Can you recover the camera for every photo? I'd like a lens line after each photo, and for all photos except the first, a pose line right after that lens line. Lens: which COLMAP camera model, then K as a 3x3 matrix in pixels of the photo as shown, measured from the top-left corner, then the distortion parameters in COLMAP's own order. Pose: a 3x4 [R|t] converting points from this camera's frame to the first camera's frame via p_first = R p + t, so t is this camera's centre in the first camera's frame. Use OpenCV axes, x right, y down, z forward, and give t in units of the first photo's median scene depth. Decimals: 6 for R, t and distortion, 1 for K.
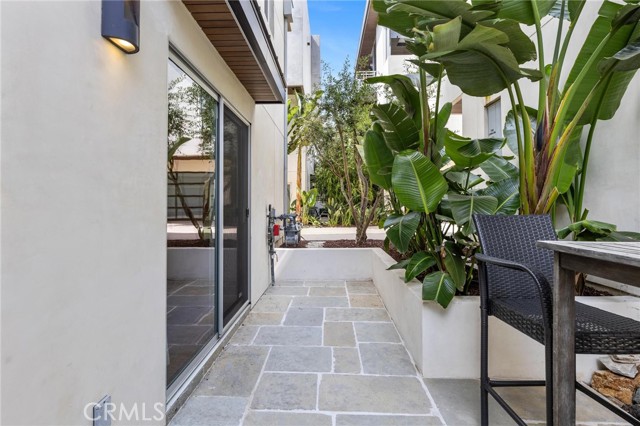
lens RADIAL K [[307.6, 0, 319.8], [0, 307.6, 199.4], [0, 0, 1]] dist [0.000327, 0.000161]
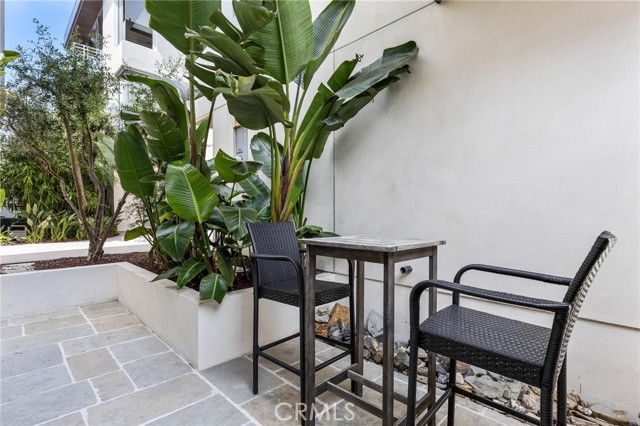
lens RADIAL K [[316.7, 0, 320.0], [0, 316.7, 213.0], [0, 0, 1]] dist [0.000002, -0.000042]
pose [[0.687363, 0.003151, 0.726307, -0.170973], [-0.015876, 0.999817, 0.010686, -0.007209], [-0.726141, -0.018876, 0.687287, -0.078685]]
